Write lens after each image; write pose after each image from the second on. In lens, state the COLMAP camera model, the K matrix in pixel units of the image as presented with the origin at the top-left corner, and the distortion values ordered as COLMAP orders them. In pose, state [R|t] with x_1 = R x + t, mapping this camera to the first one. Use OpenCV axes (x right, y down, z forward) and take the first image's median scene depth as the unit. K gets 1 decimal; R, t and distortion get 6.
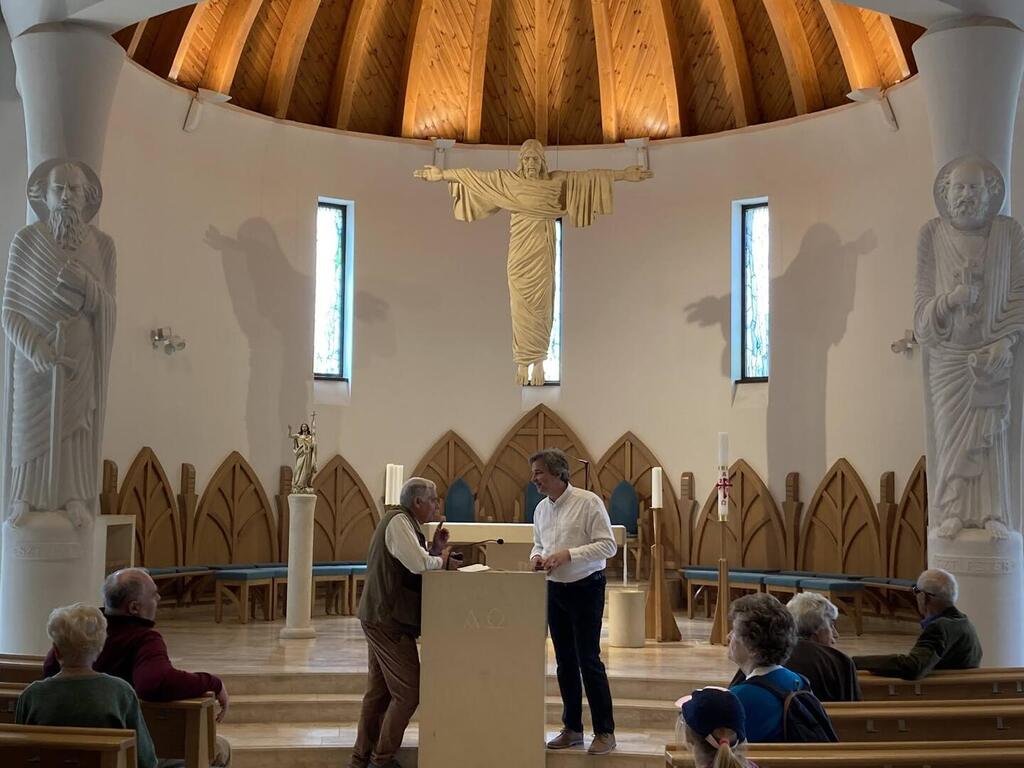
lens RADIAL K [[1472.7, 0, 512.0], [0, 1472.7, 384.0], [0, 0, 1]] dist [0.080812, -0.012860]
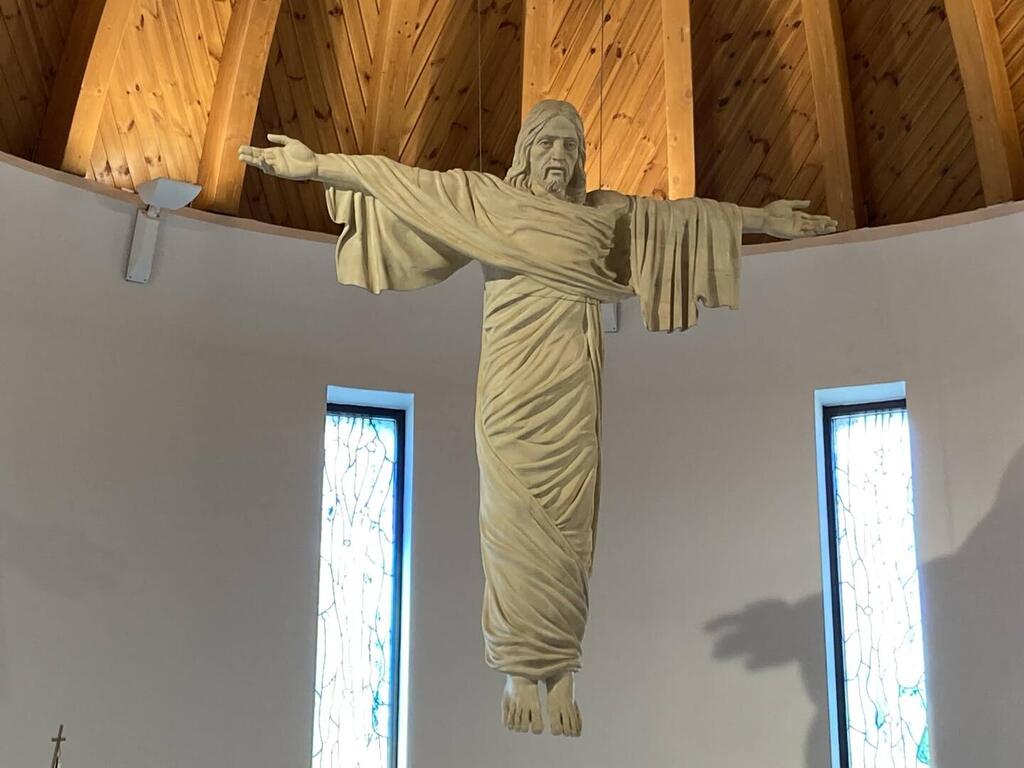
lens RADIAL K [[2230.3, 0, 512.0], [0, 2230.3, 384.0], [0, 0, 1]] dist [0.108472, 0.155355]
pose [[0.945460, 0.101421, 0.309546, -0.162076], [-0.018860, 0.965743, -0.258815, 0.055896], [-0.325191, 0.238861, 0.914984, 0.455058]]
